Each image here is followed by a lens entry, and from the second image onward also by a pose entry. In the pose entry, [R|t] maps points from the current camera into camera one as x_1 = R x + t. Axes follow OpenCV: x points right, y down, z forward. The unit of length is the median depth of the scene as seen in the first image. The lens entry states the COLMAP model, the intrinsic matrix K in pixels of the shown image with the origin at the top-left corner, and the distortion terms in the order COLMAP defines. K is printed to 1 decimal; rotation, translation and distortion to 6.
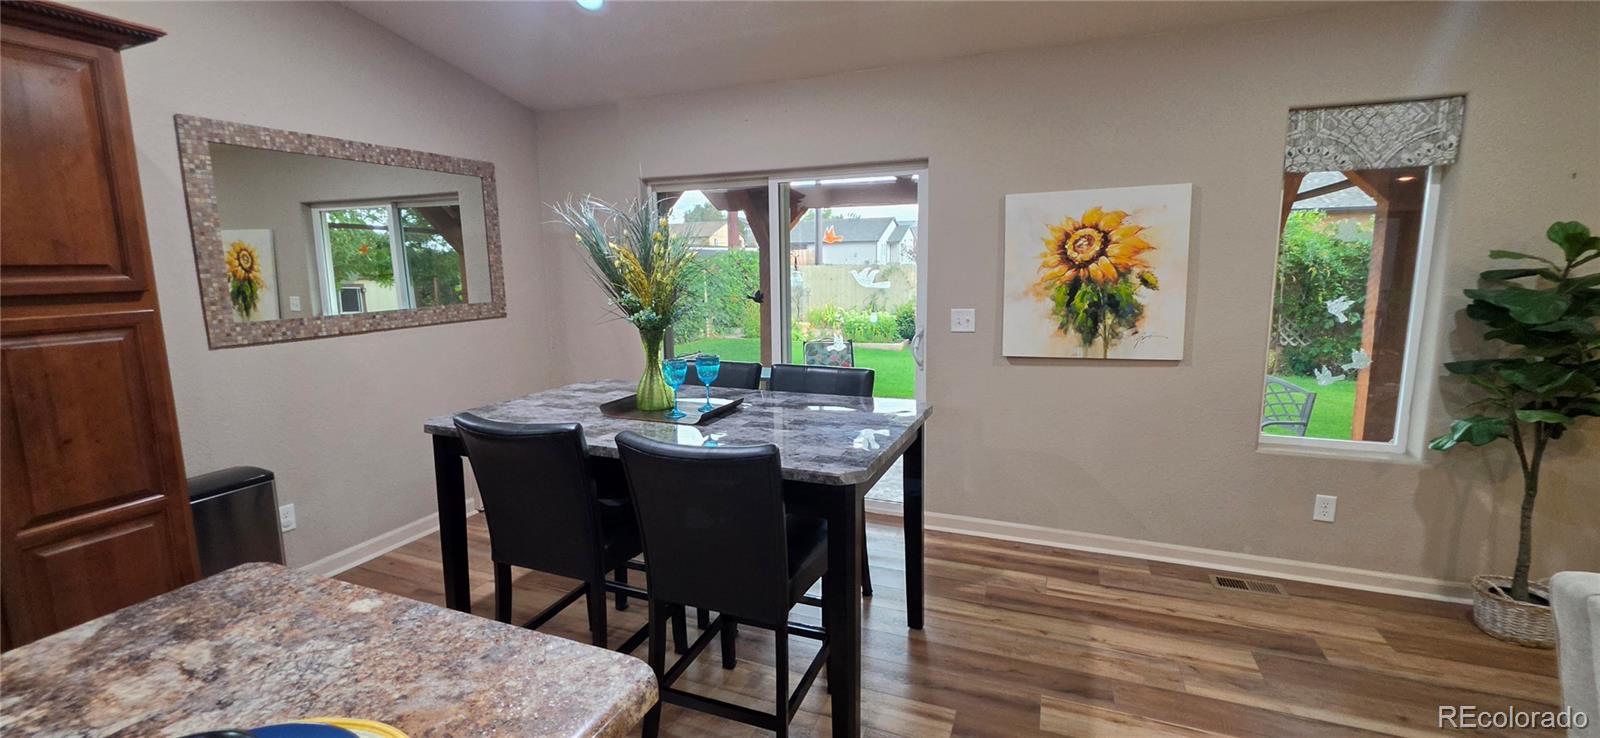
lens RADIAL K [[645.6, 0, 799.2], [0, 645.6, 357.0], [0, 0, 1]] dist [-0.001340, 0.000347]
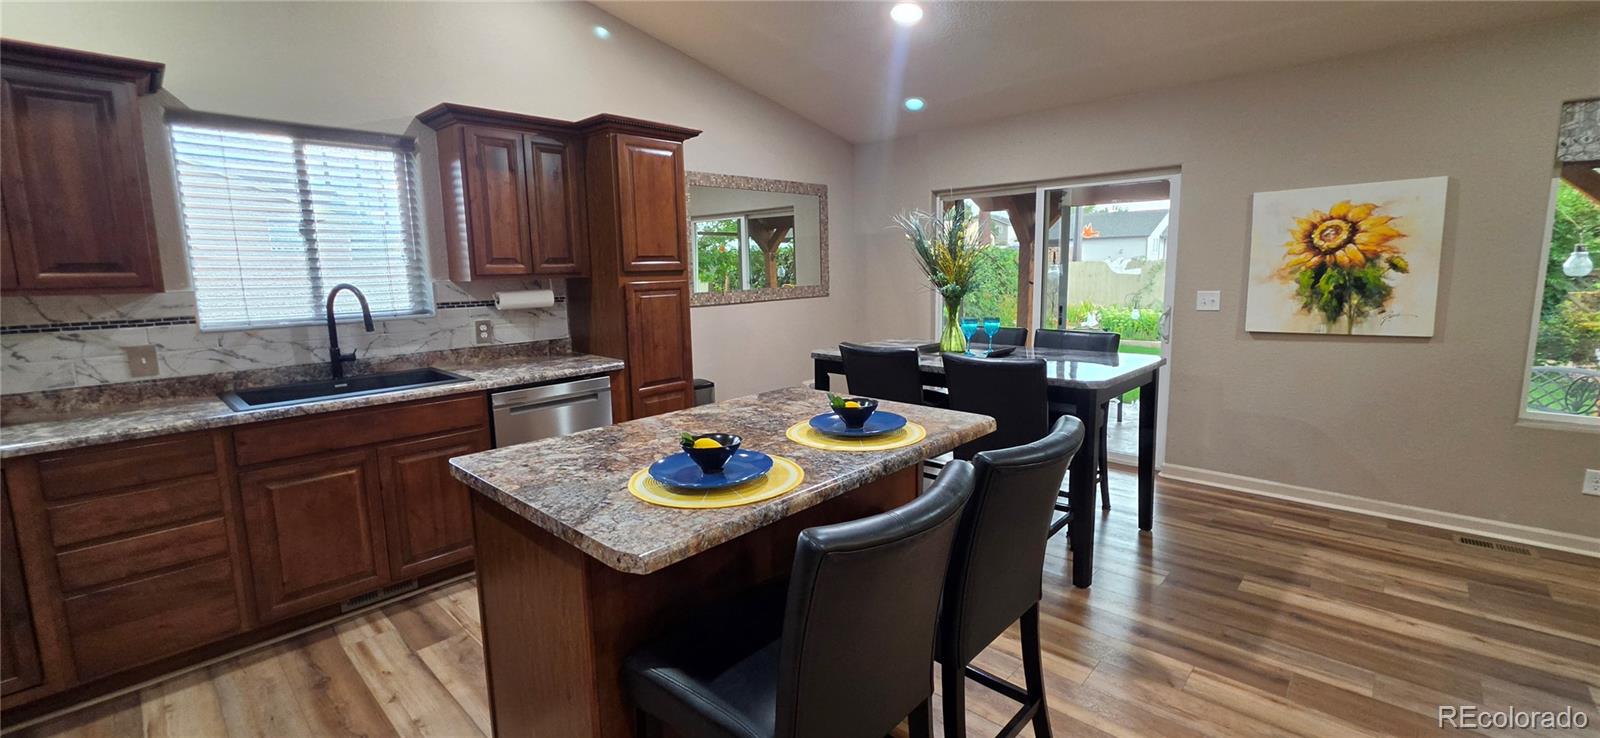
lens RADIAL K [[645.6, 0, 800.8], [0, 645.6, 357.2], [0, 0, 1]] dist [-0.001340, 0.000347]
pose [[0.932240, 0.045497, -0.358970, -0.014204], [-0.045227, 0.998935, 0.009155, 0.080521], [0.359004, 0.007701, 0.933304, -0.425658]]
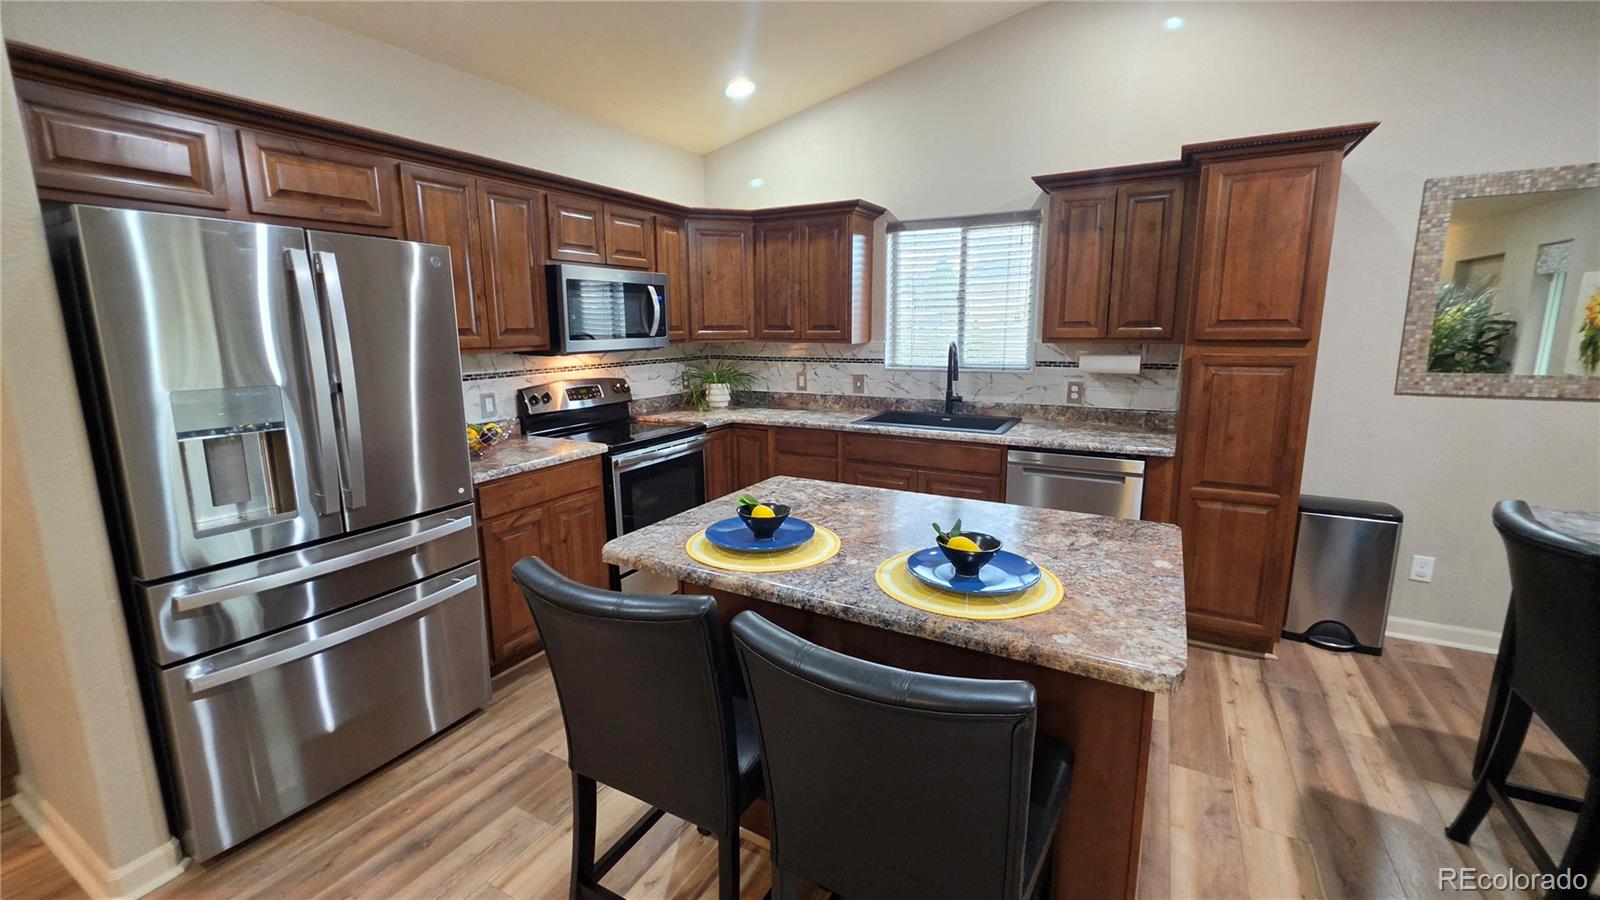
lens RADIAL K [[647.6, 0, 798.6], [0, 647.6, 437.4], [0, 0, 1]] dist [-0.001509, 0.000245]
pose [[-0.125045, 0.189199, -0.973944, 0.283440], [-0.131879, 0.969769, 0.205320, -0.030056], [0.983347, 0.154117, -0.096313, 0.102361]]
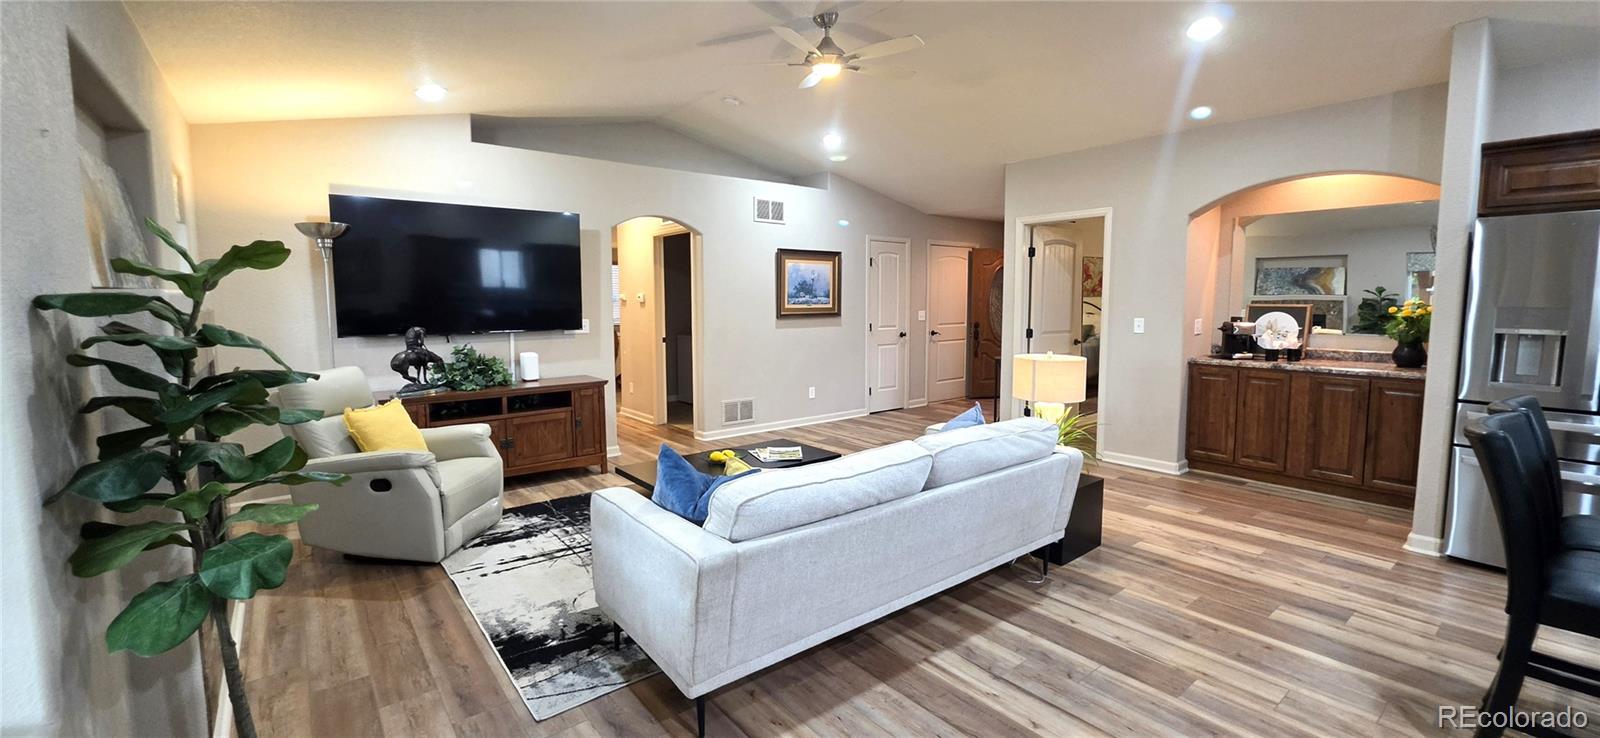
lens RADIAL K [[645.6, 0, 801.9], [0, 645.6, 357.1], [0, 0, 1]] dist [-0.001340, 0.000347]
pose [[-0.871690, -0.028170, 0.489247, 0.283330], [0.085804, 0.974151, 0.208966, -0.126680], [-0.482488, 0.224133, -0.846741, 1.015379]]
